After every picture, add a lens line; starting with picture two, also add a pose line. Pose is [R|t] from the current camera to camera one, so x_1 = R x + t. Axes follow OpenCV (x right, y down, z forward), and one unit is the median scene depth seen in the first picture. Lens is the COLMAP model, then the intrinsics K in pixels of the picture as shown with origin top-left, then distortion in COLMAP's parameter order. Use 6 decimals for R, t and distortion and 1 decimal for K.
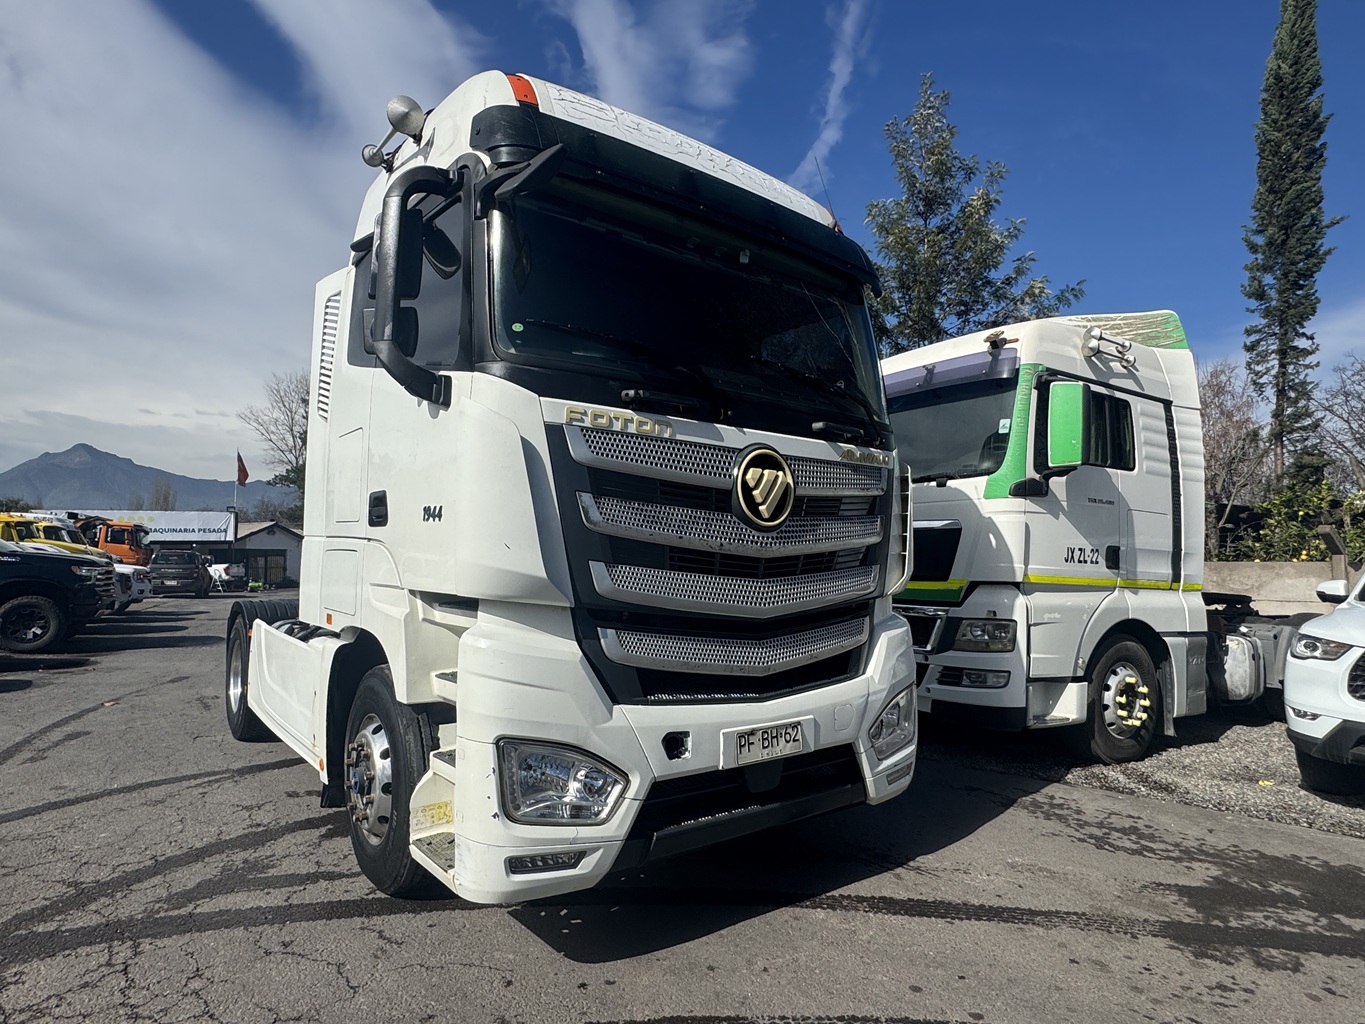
lens RADIAL K [[766.5, 0, 684.2], [0, 766.5, 516.0], [0, 0, 1]] dist [0.006075, -0.002508]
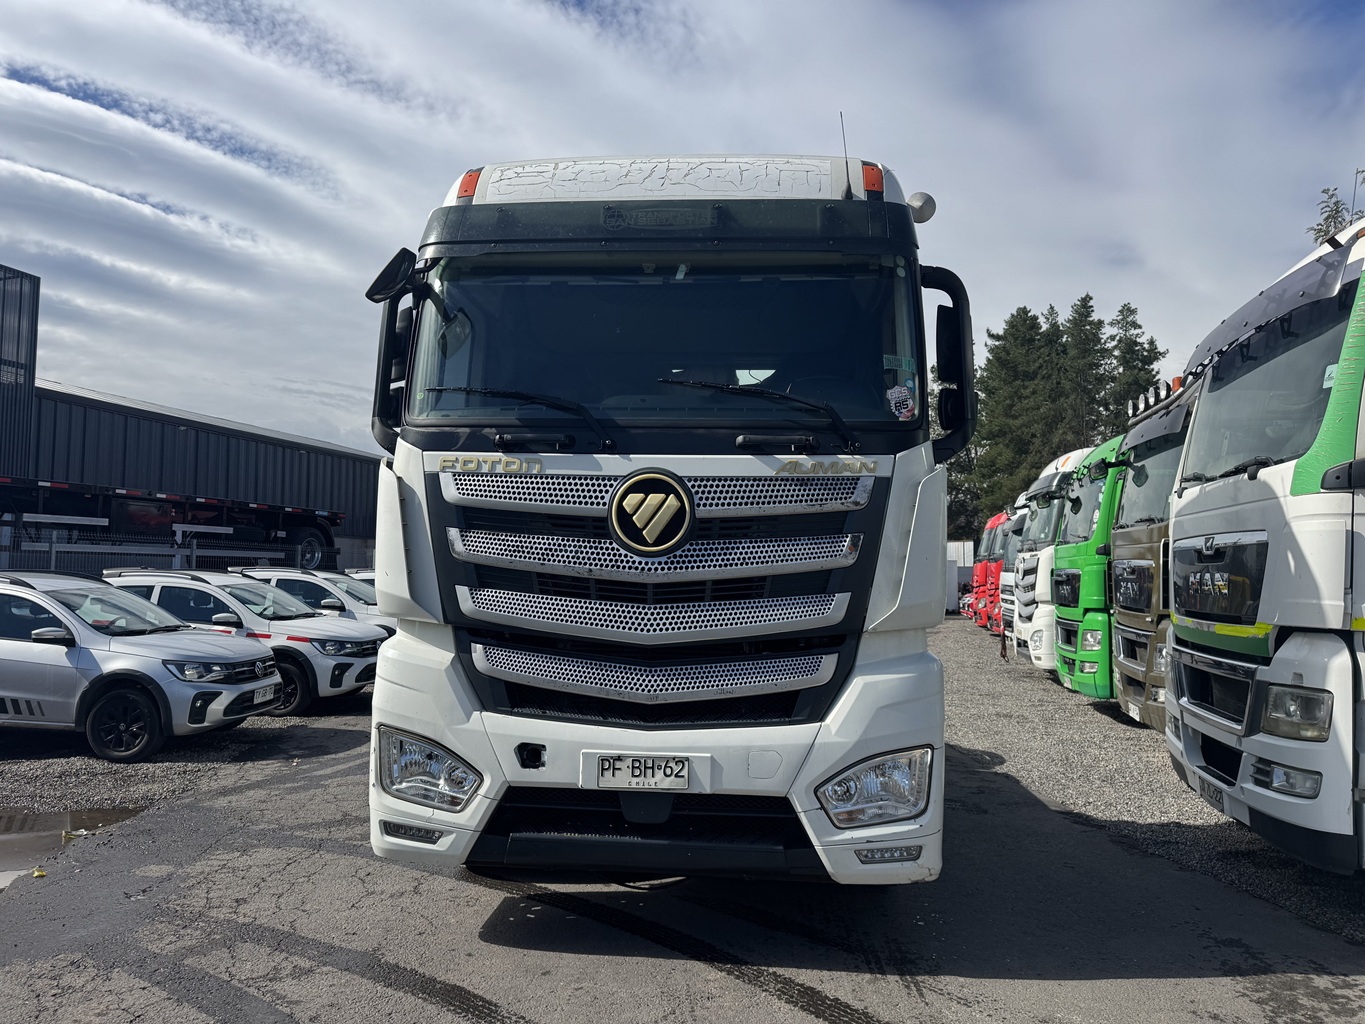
lens RADIAL K [[941.3, 0, 677.9], [0, 941.3, 502.1], [0, 0, 1]] dist [0.057137, -0.053705]
pose [[0.738608, -0.052614, -0.672078, 0.853233], [0.030139, 0.998530, -0.045048, 0.005060], [0.673461, 0.013017, 0.739108, 0.115419]]
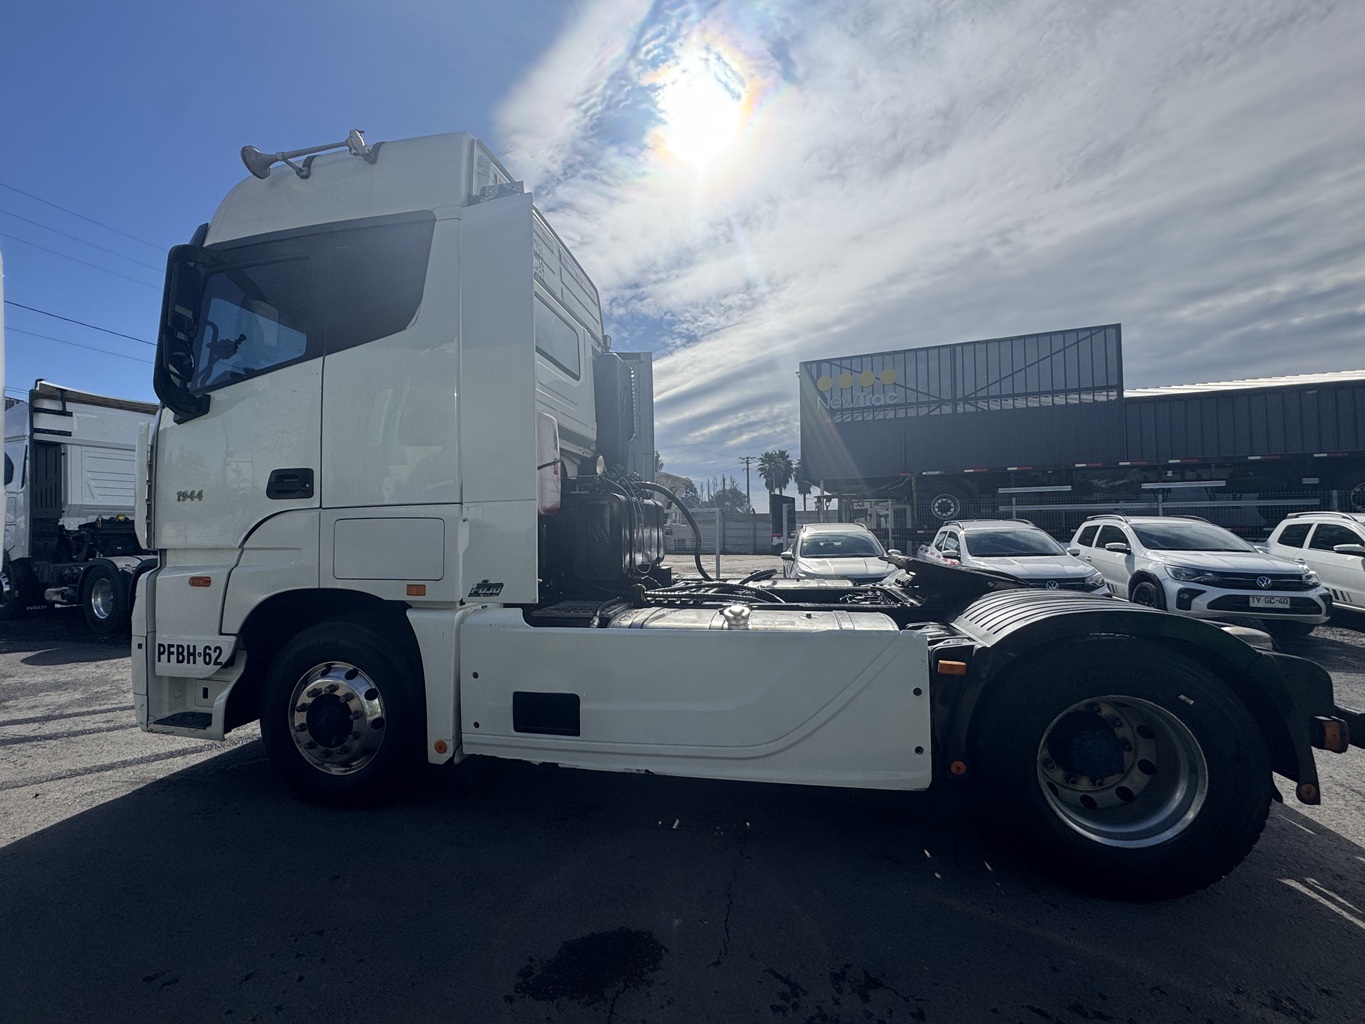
lens RADIAL K [[547.4, 0, 701.0], [0, 547.4, 507.7], [0, 0, 1]] dist [-0.005775, -0.000023]
pose [[-0.734456, -0.029659, -0.678008, 0.263434], [0.039542, 0.995477, -0.086381, 0.152676], [0.677503, -0.090253, -0.729961, 2.369492]]
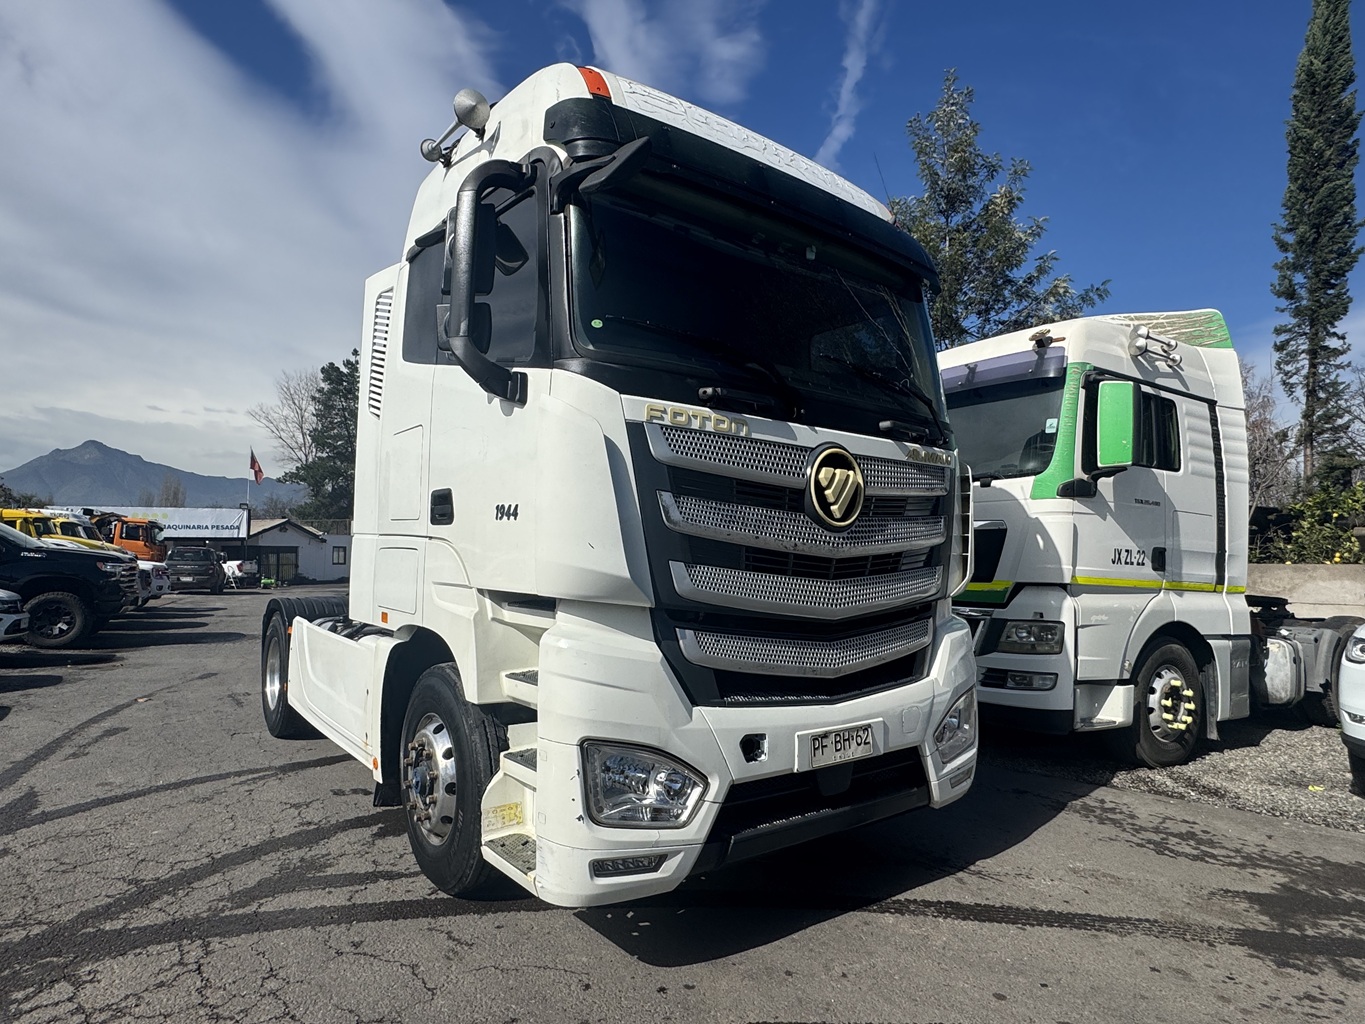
lens RADIAL K [[766.5, 0, 684.7], [0, 766.5, 519.2], [0, 0, 1]] dist [0.006075, -0.002508]
pose [[0.999957, 0.004515, -0.008057, -0.073681], [-0.004469, 0.999974, 0.005614, -0.000509], [0.008082, -0.005578, 0.999952, 0.010659]]
